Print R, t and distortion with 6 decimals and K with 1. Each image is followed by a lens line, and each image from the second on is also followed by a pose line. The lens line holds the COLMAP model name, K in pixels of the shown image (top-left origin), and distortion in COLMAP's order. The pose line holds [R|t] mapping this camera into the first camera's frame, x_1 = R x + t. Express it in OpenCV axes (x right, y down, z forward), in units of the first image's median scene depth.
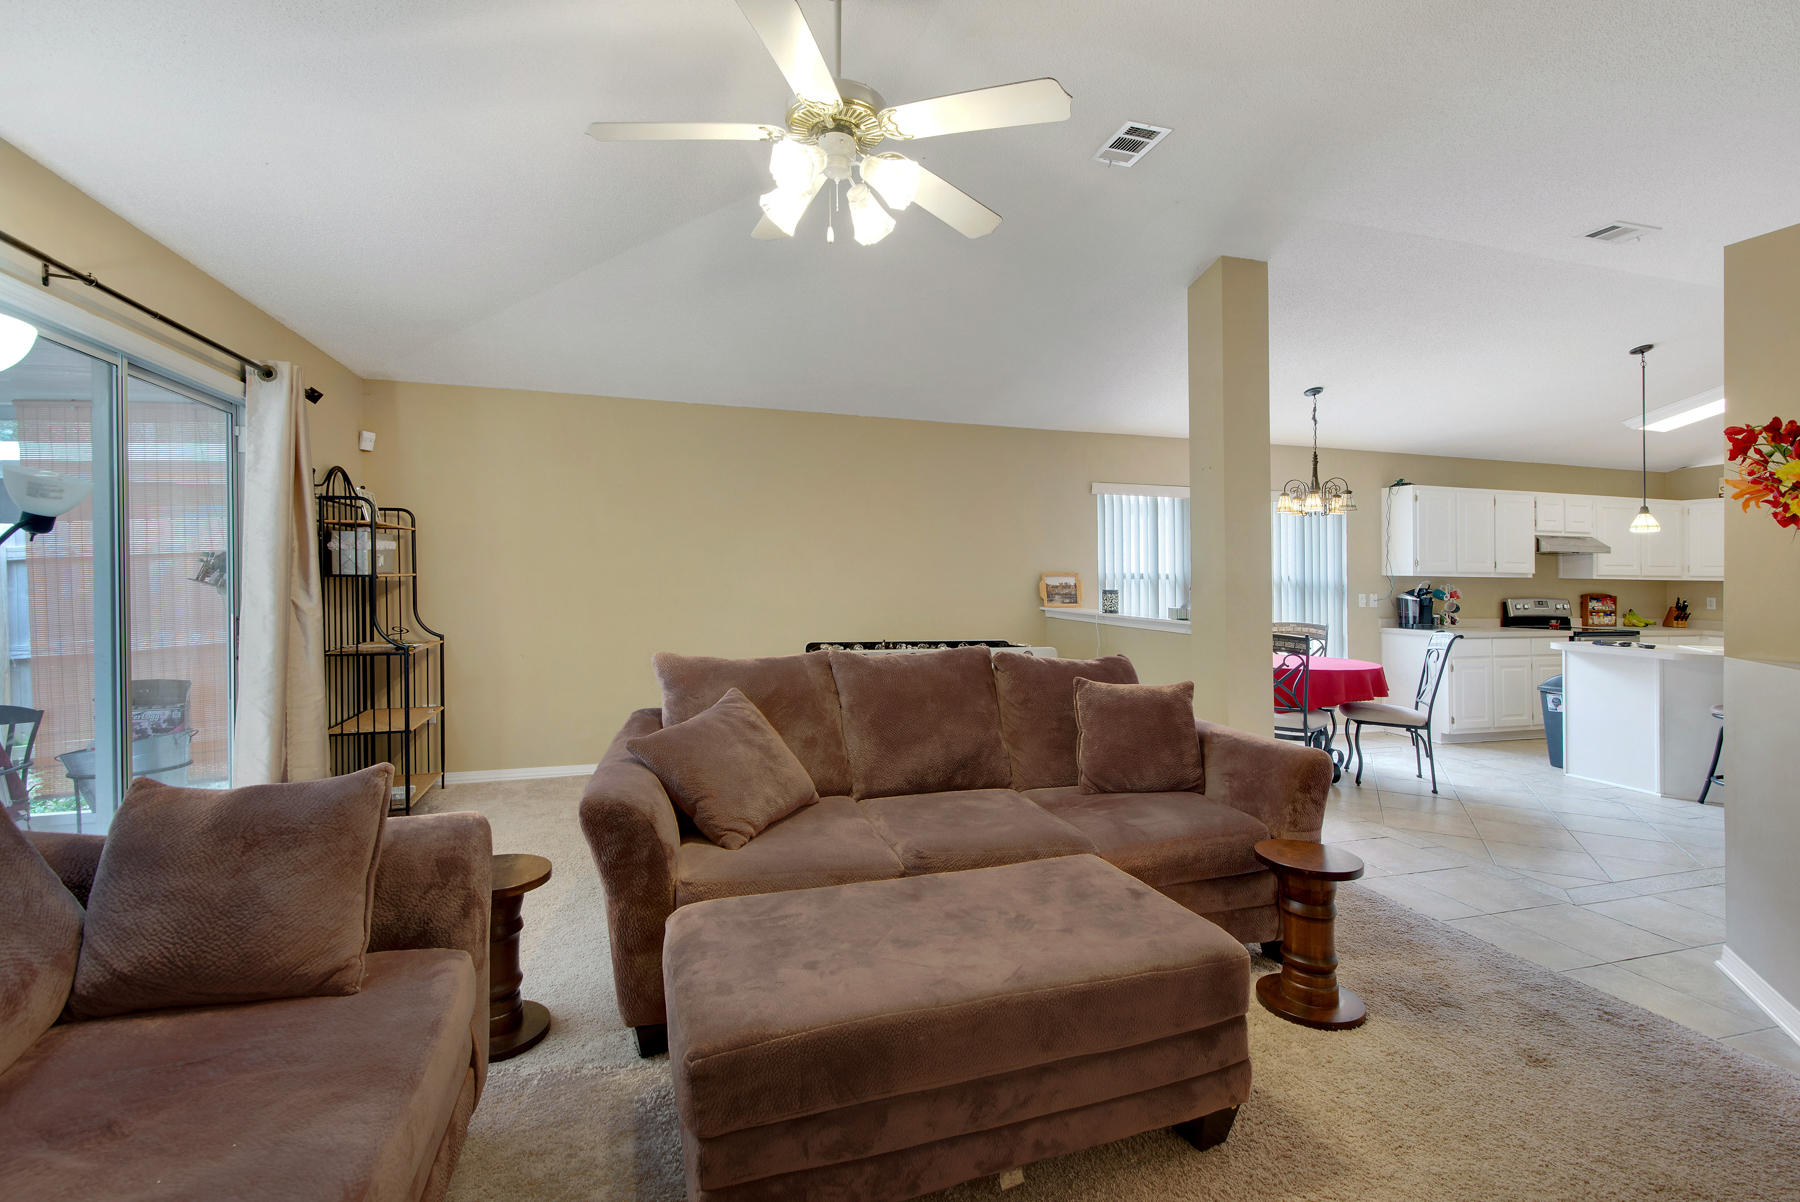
lens RADIAL K [[834.6, 0, 904.9], [0, 834.6, 544.1], [0, 0, 1]] dist [0.038560, -0.000209]
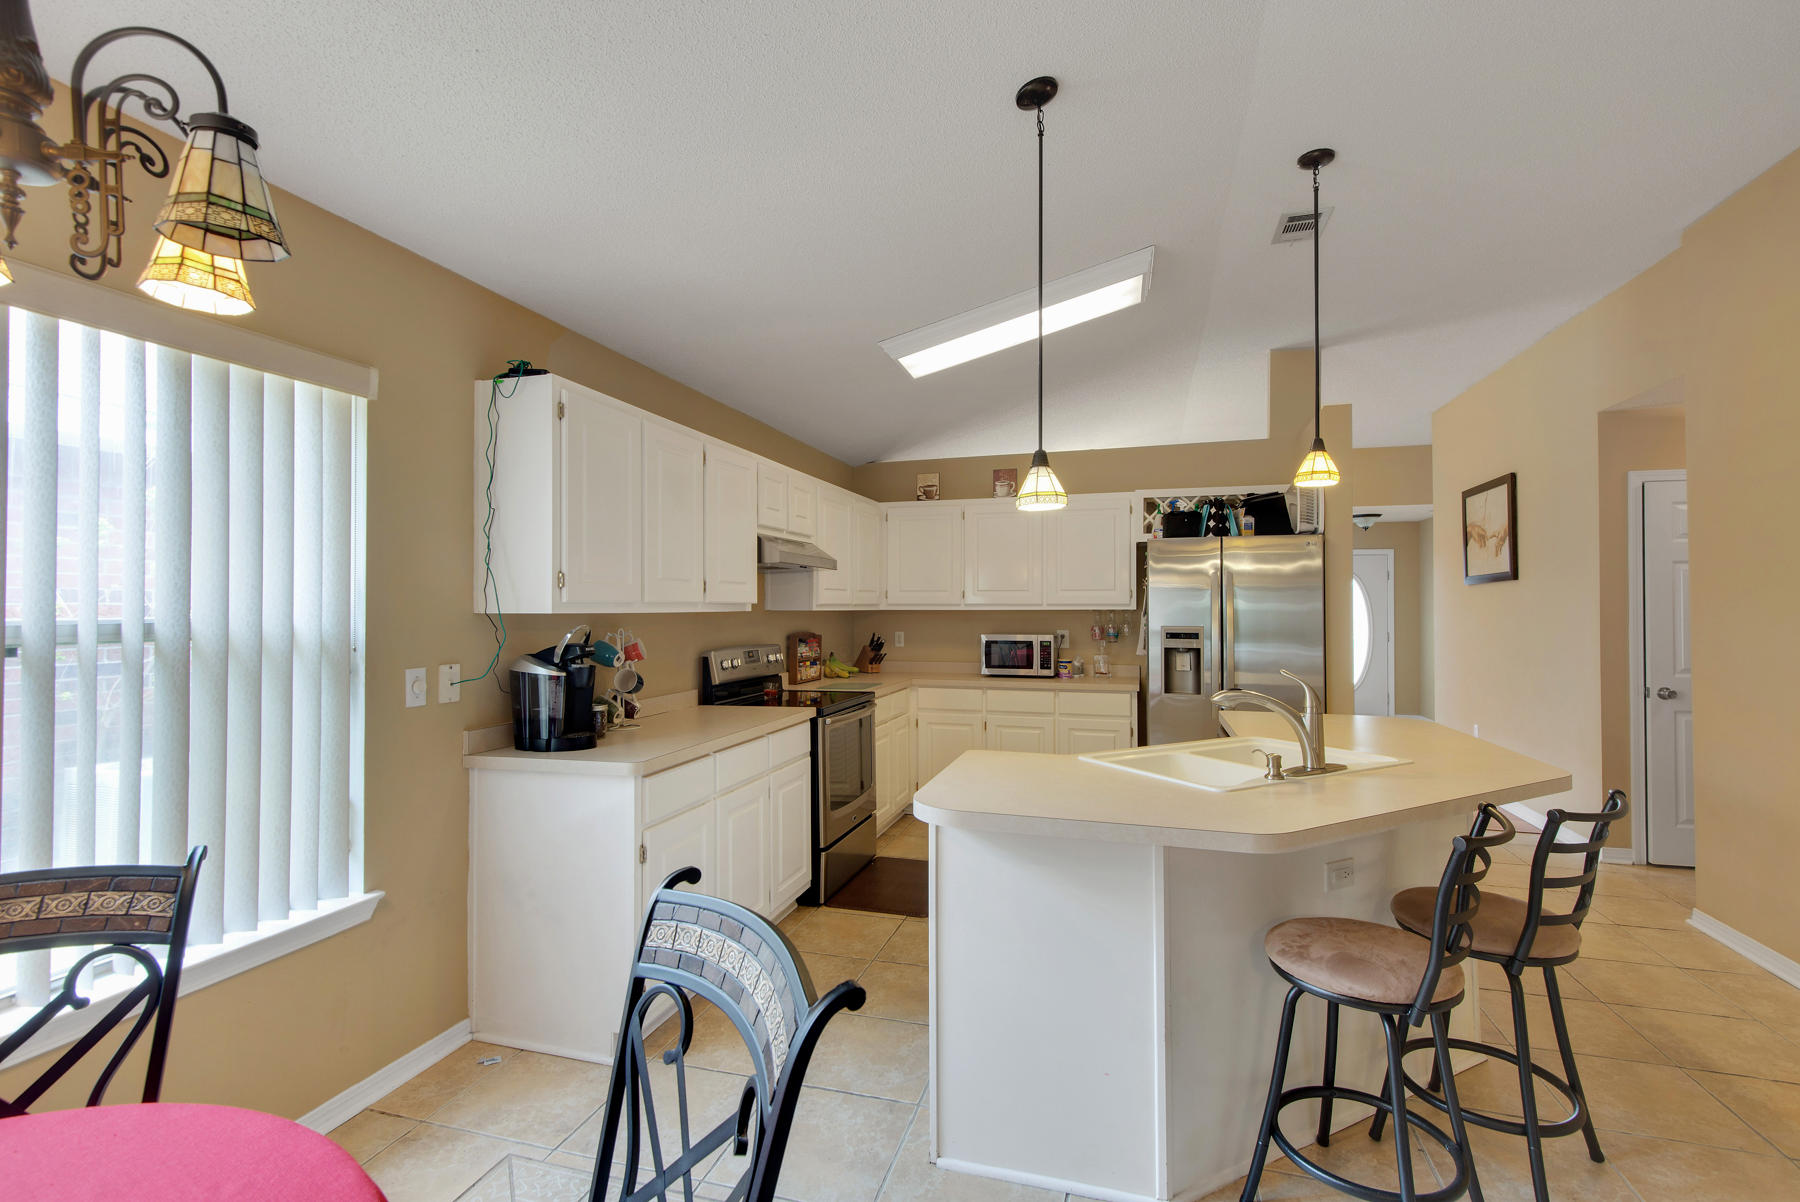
lens RADIAL K [[792.7, 0, 923.7], [0, 792.7, 603.0], [0, 0, 1]] dist [0.001067, -0.000150]
pose [[0.542405, -0.010420, 0.840052, 0.384201], [-0.020650, 0.999456, 0.025730, 0.019685], [-0.839863, -0.031303, 0.541895, 0.653468]]
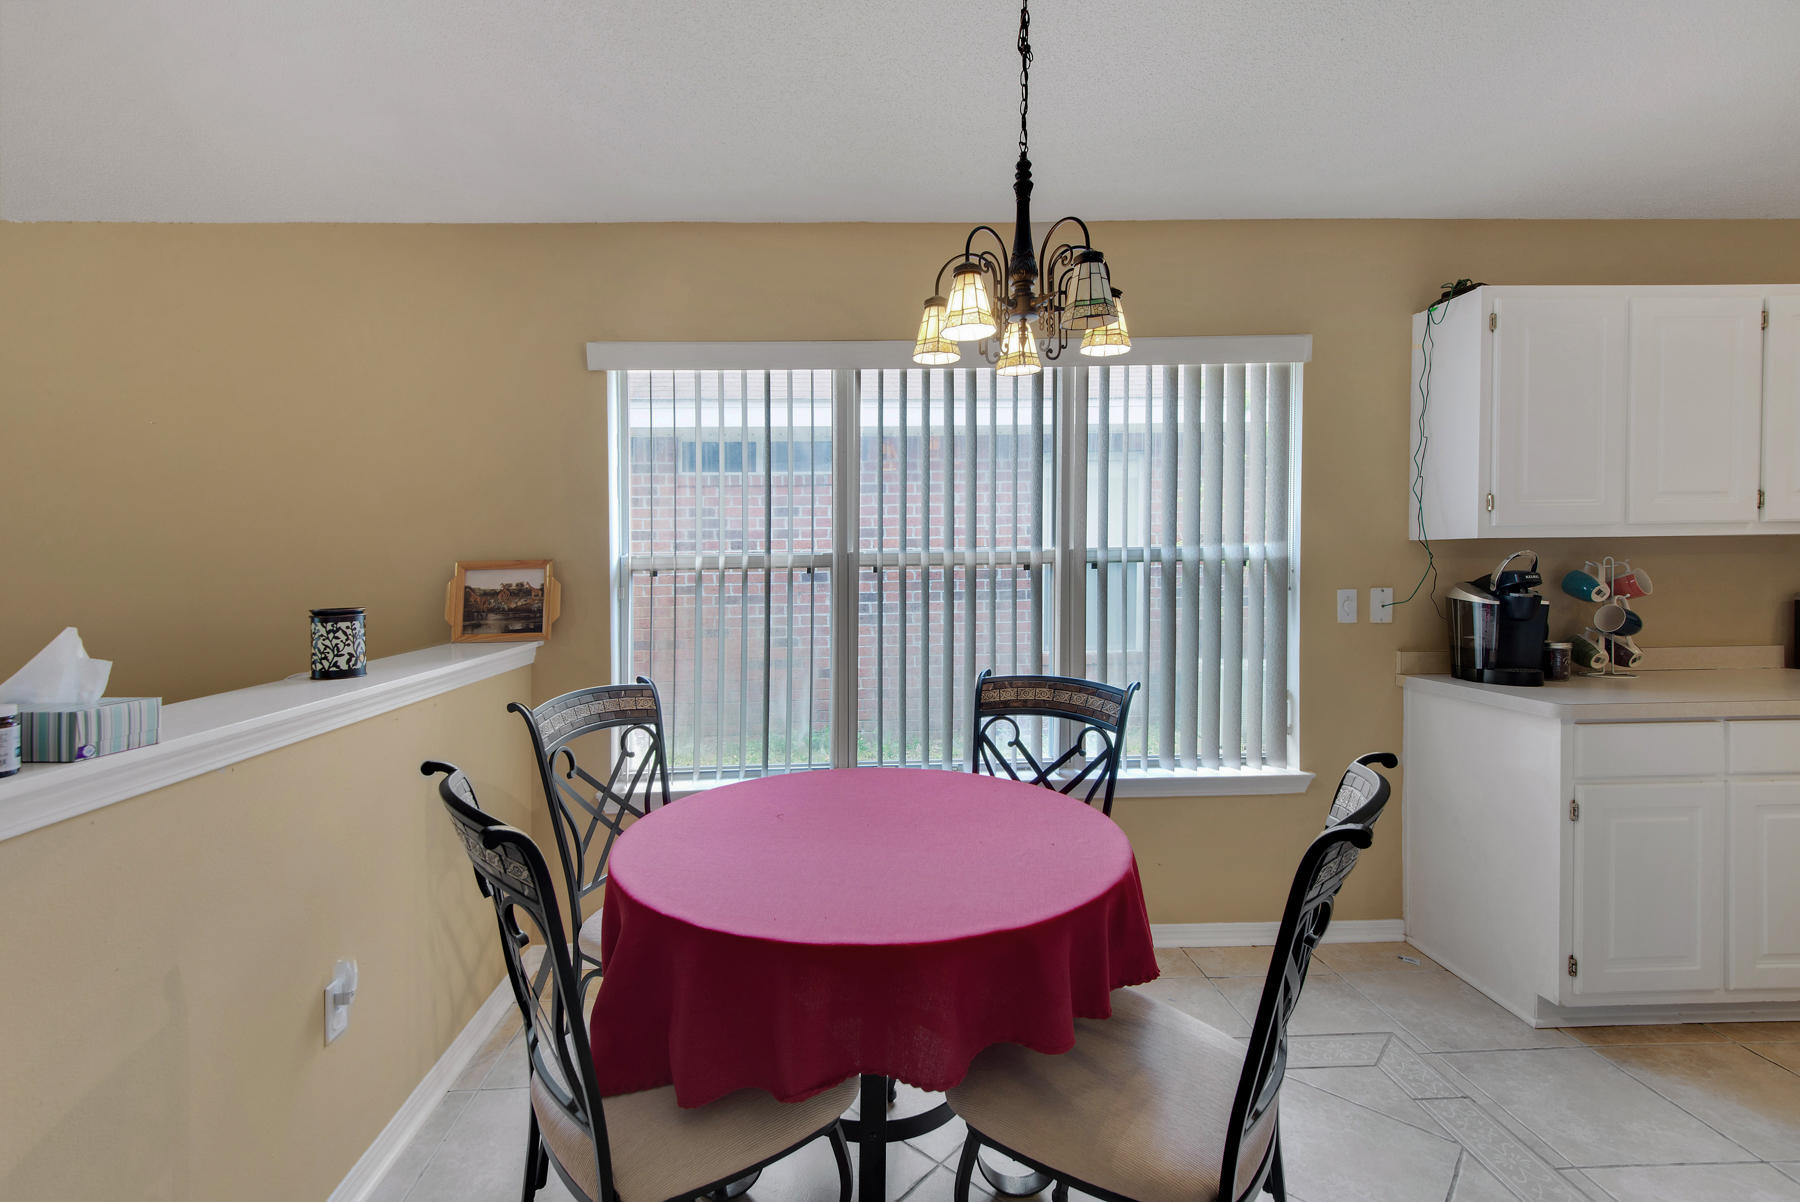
lens RADIAL K [[829.4, 0, 851.8], [0, 829.4, 582.2], [0, 0, 1]] dist [-0.003703, -0.000891]
pose [[0.961565, -0.021093, -0.273766, 0.428264], [0.038372, 0.997584, 0.057914, 0.024572], [0.271883, -0.066193, 0.960051, 0.570954]]
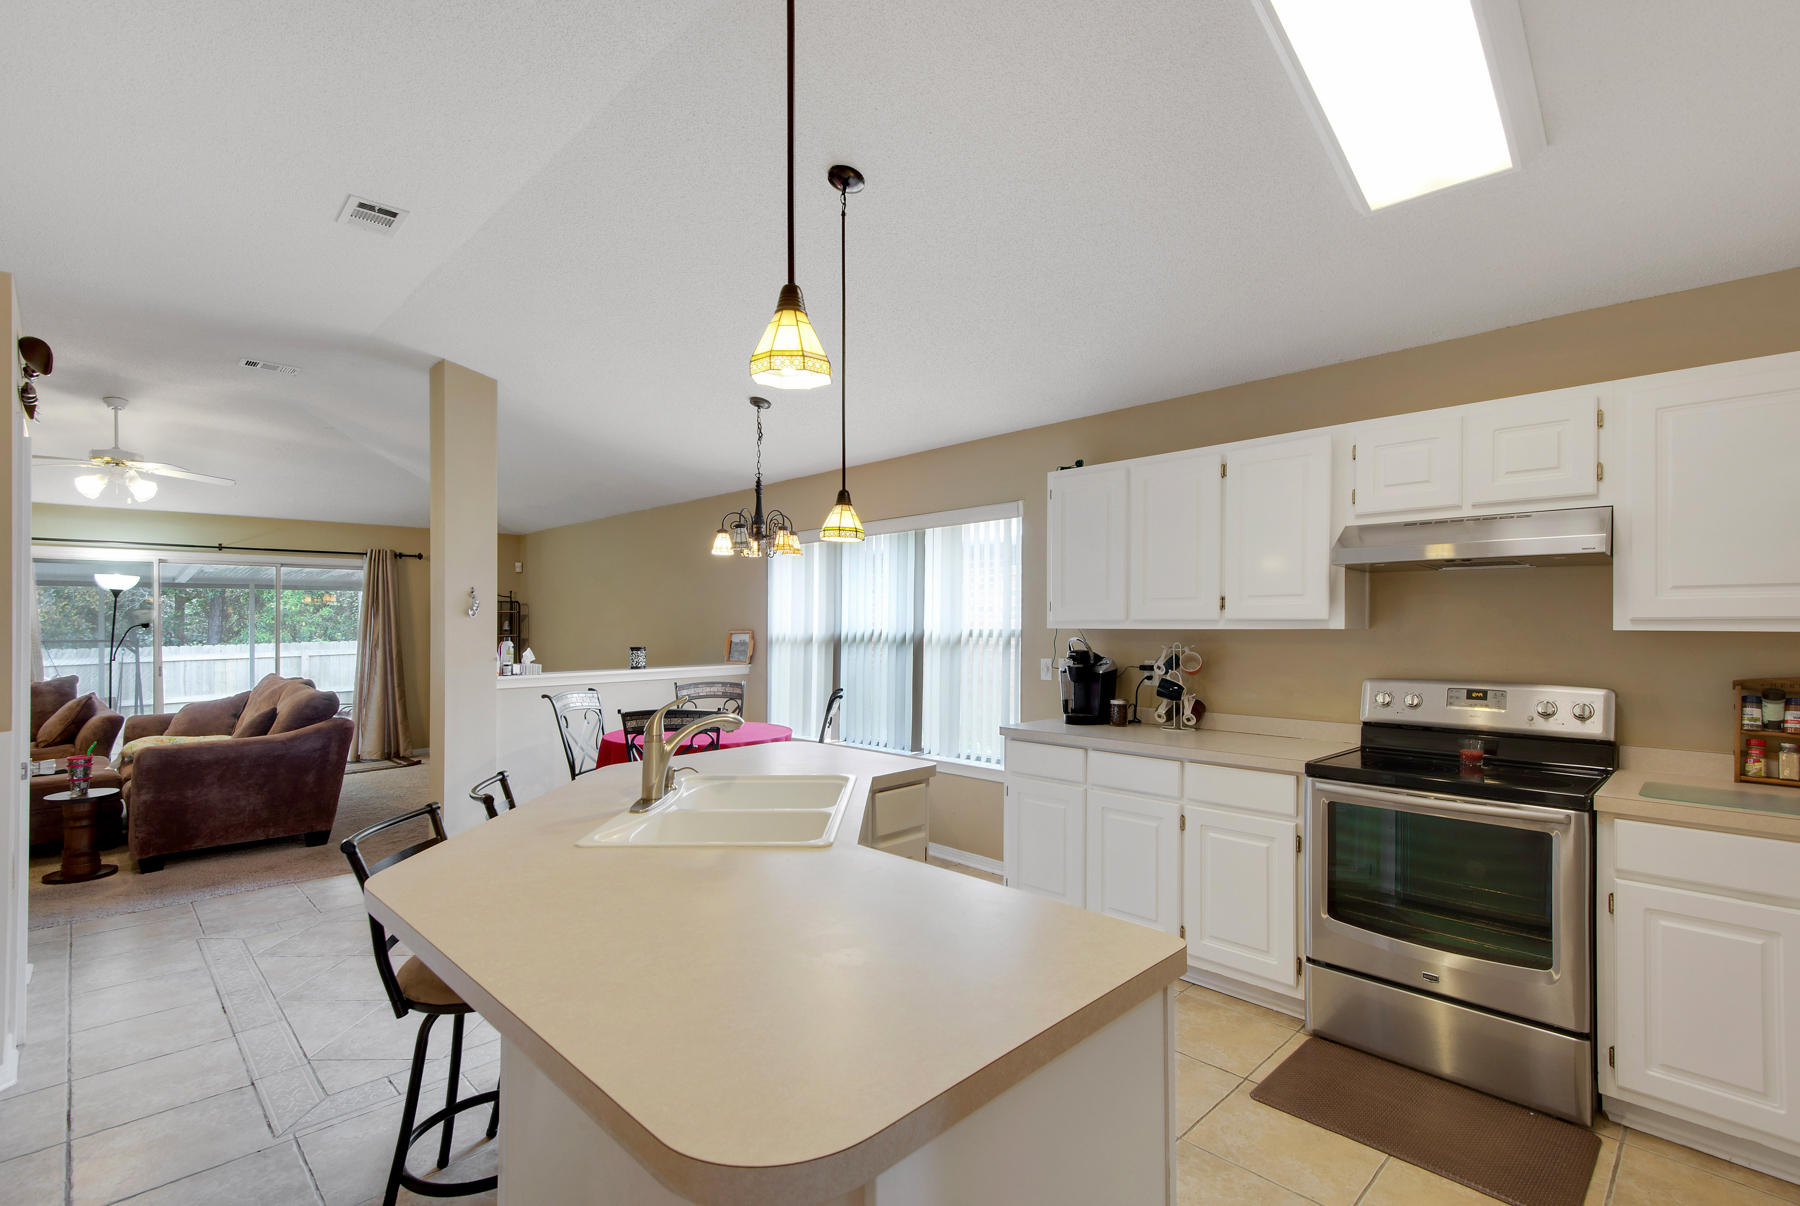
lens RADIAL K [[827.9, 0, 896.7], [0, 827.9, 612.5], [0, 0, 1]] dist [0.021446, -0.000023]
pose [[0.457084, -0.027517, -0.888998, 1.031696], [0.041423, 0.999095, -0.009627, 0.026854], [0.888458, -0.032425, 0.457810, 0.632195]]
